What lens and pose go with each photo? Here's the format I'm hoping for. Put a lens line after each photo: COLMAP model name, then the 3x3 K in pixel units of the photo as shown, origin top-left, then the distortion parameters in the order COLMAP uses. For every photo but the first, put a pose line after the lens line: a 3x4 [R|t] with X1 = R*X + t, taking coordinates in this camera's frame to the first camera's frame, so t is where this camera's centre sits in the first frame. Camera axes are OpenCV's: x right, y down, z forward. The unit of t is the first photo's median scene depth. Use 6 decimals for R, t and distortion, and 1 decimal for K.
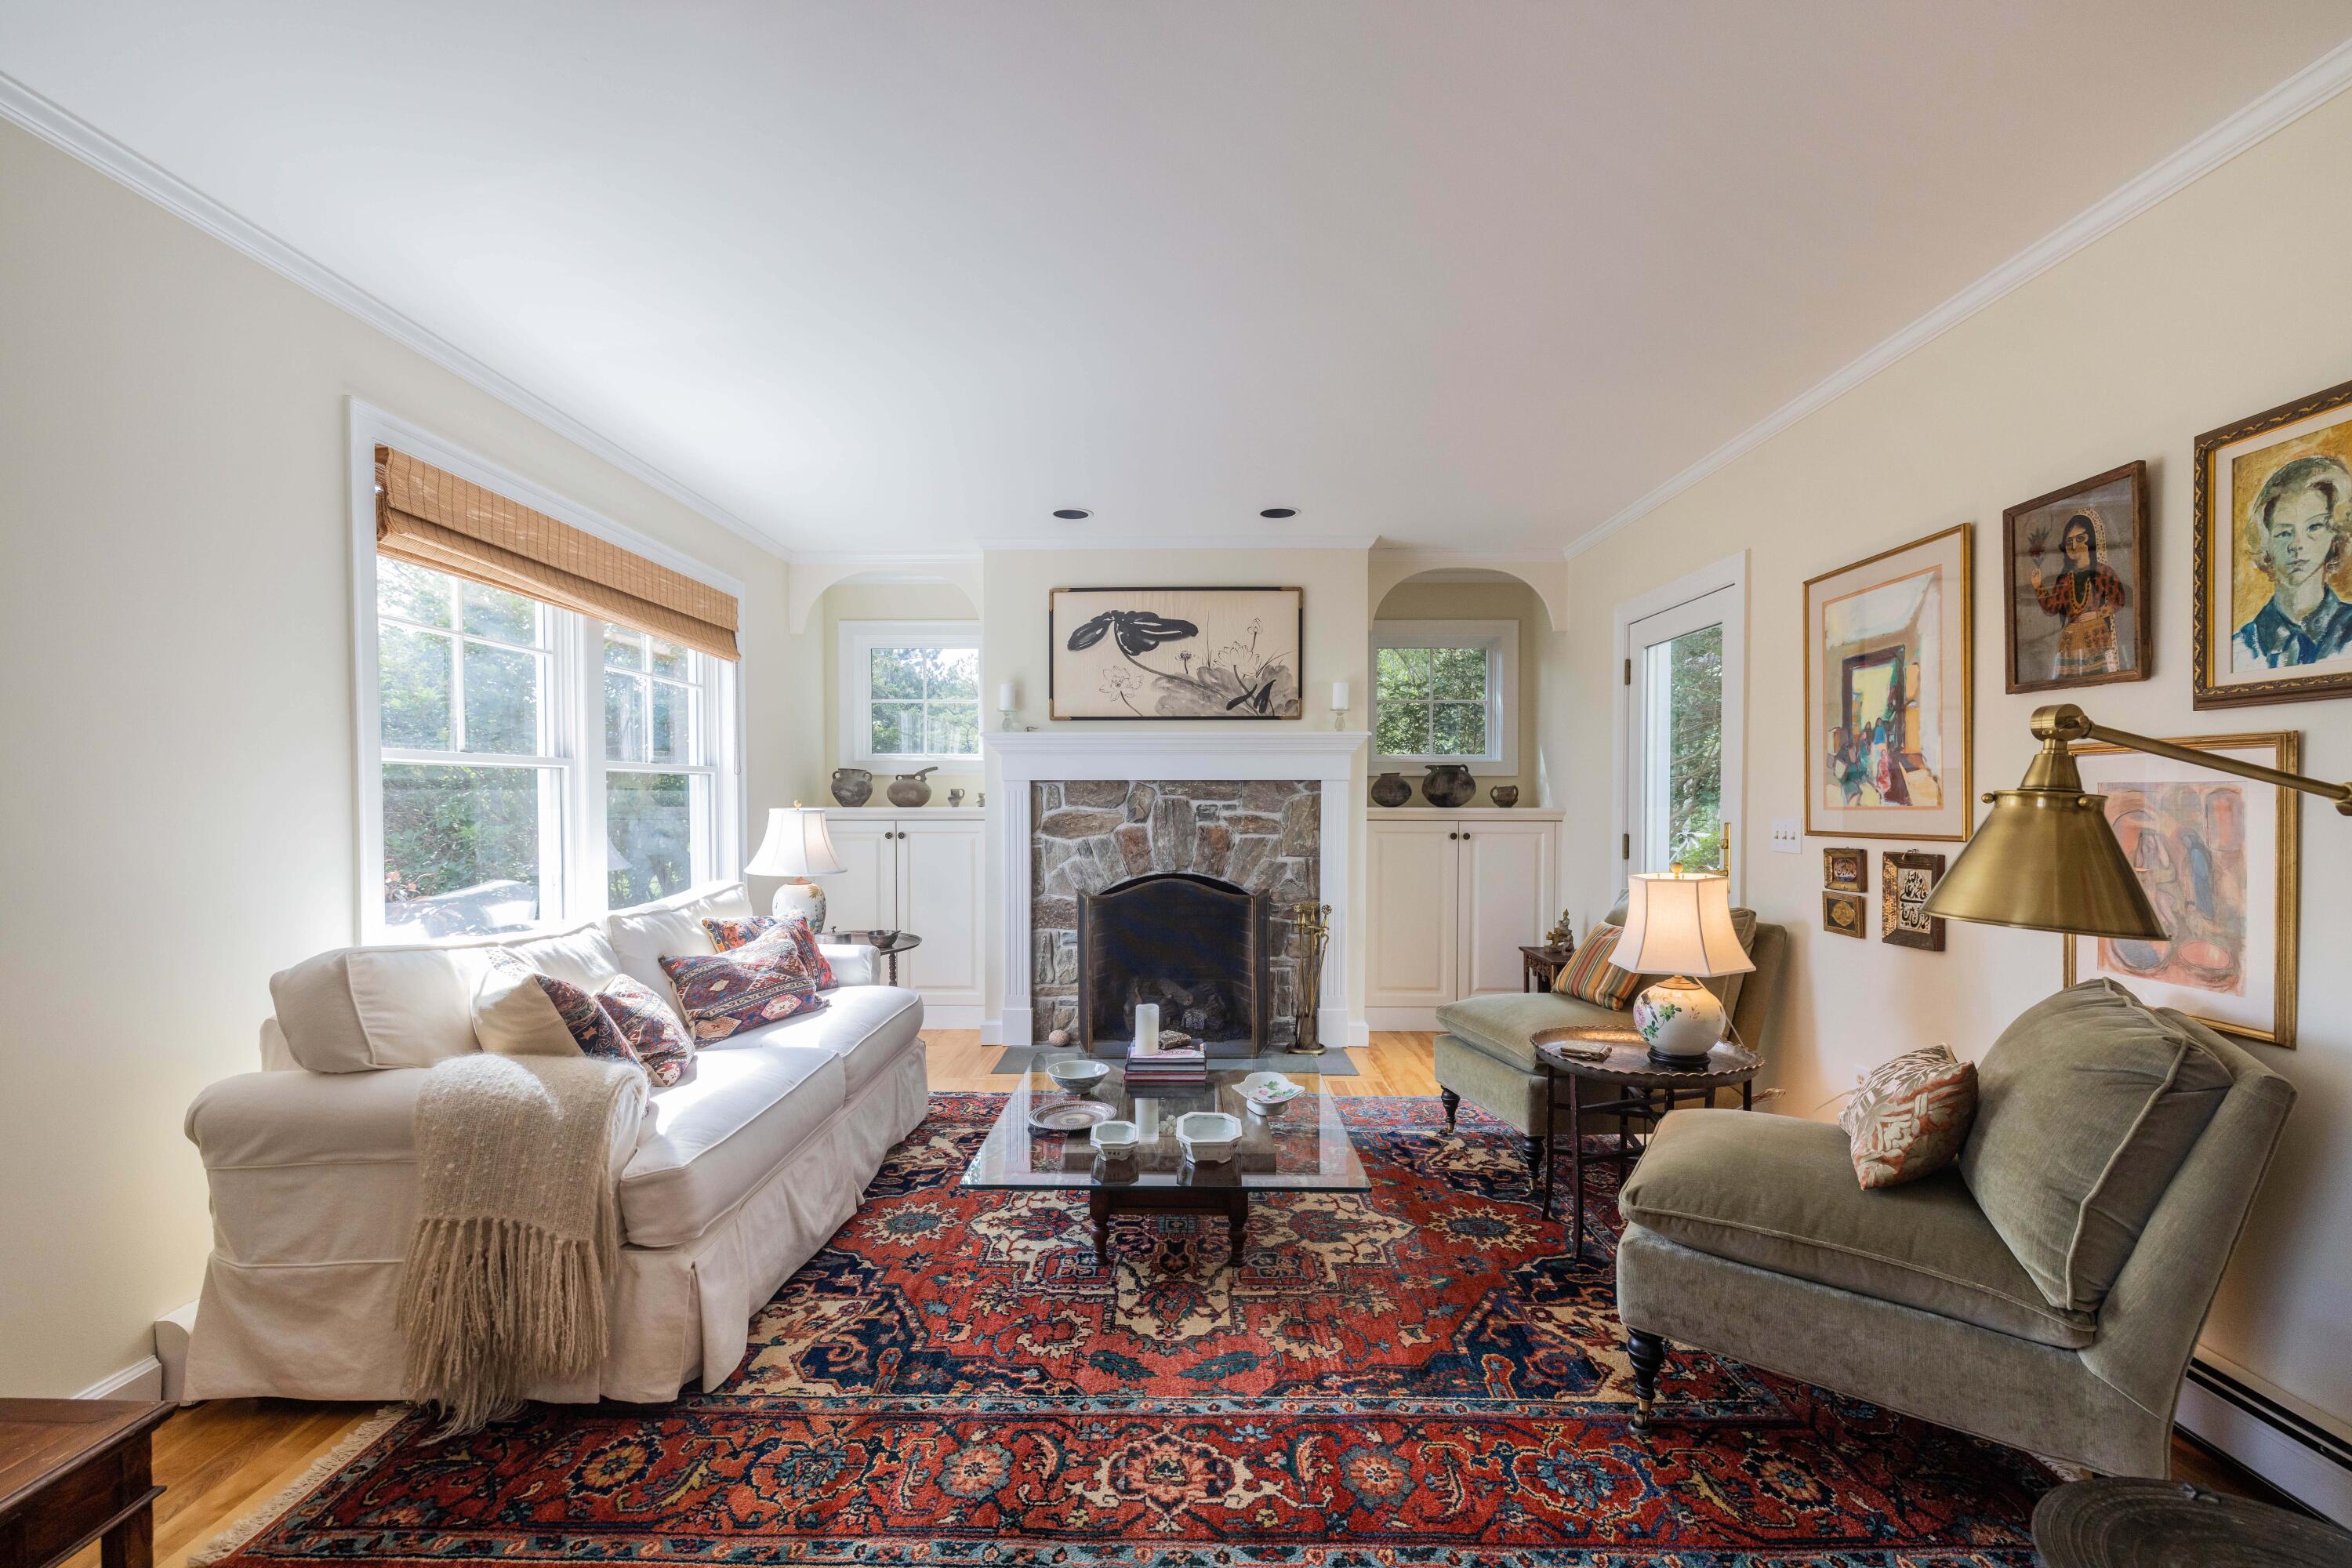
lens RADIAL K [[993.0, 0, 1176.0], [0, 993.0, 784.0], [0, 0, 1]] dist [0.013778, -0.000235]
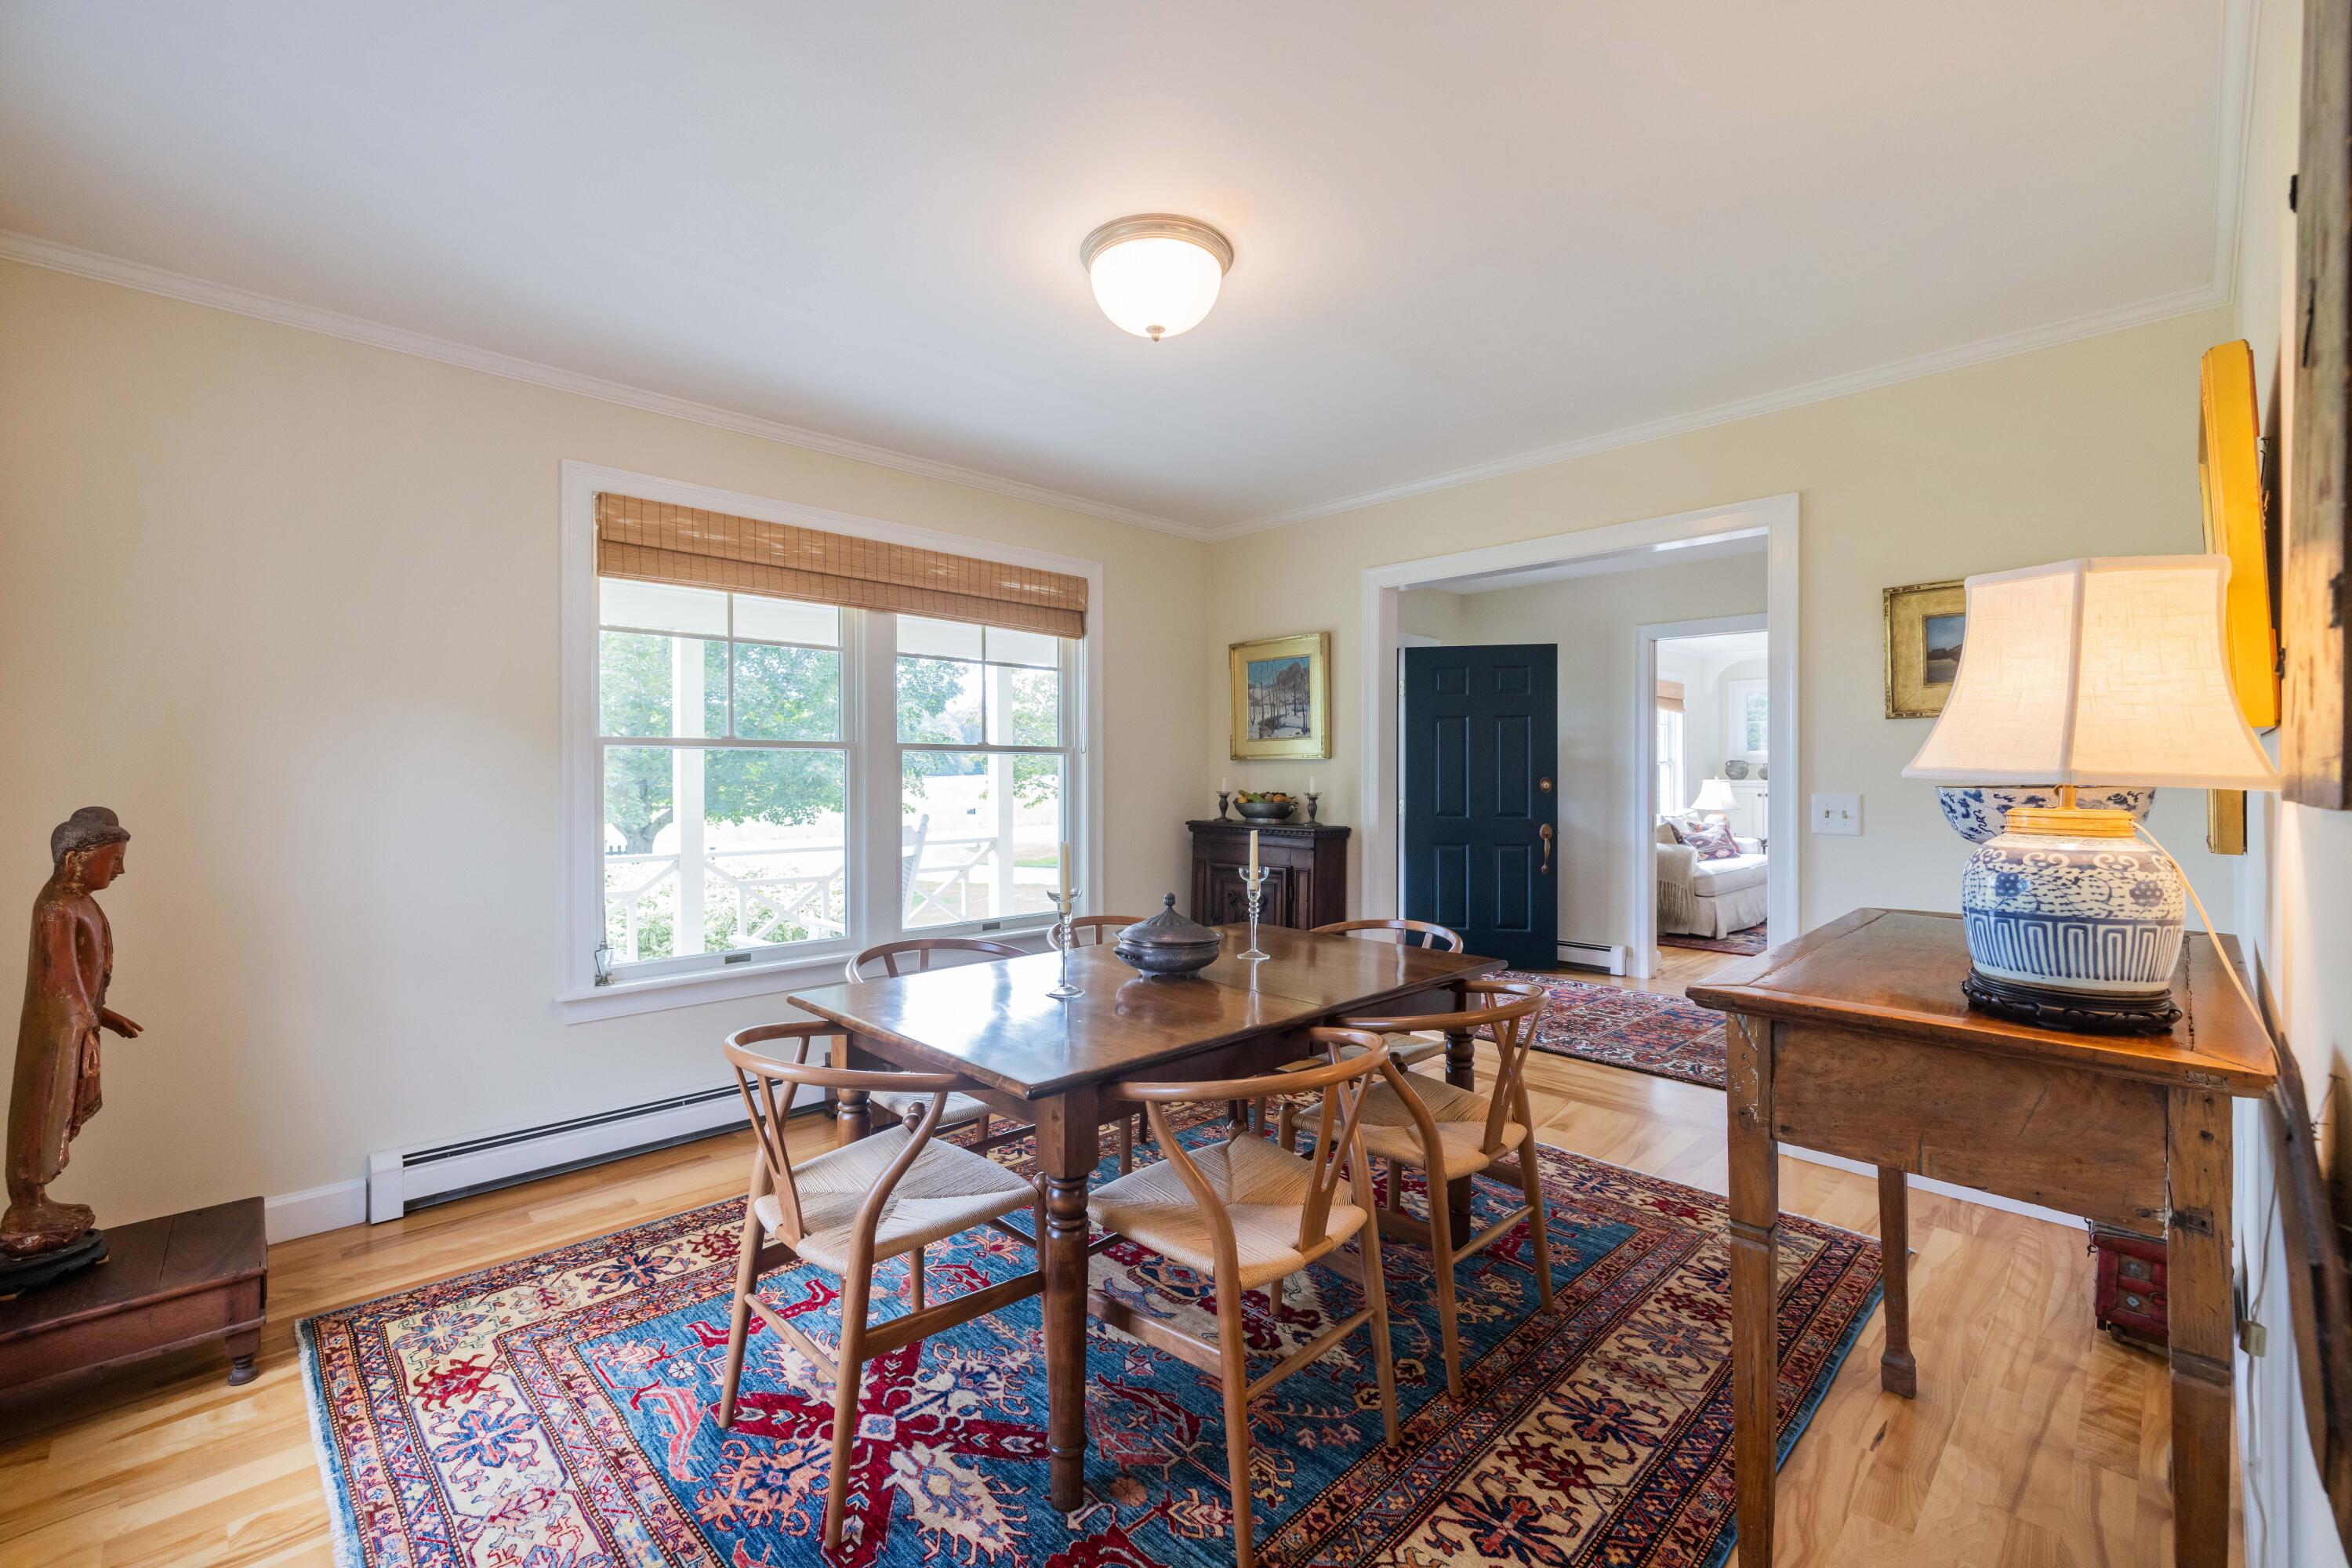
lens RADIAL K [[993.0, 0, 1176.0], [0, 993.0, 784.0], [0, 0, 1]] dist [0.013778, -0.000235]
pose [[0.706421, 0.002453, -0.707788, 0.441560], [0.011156, 0.999831, 0.014600, -0.016163], [0.707704, -0.018209, 0.706274, -1.849345]]
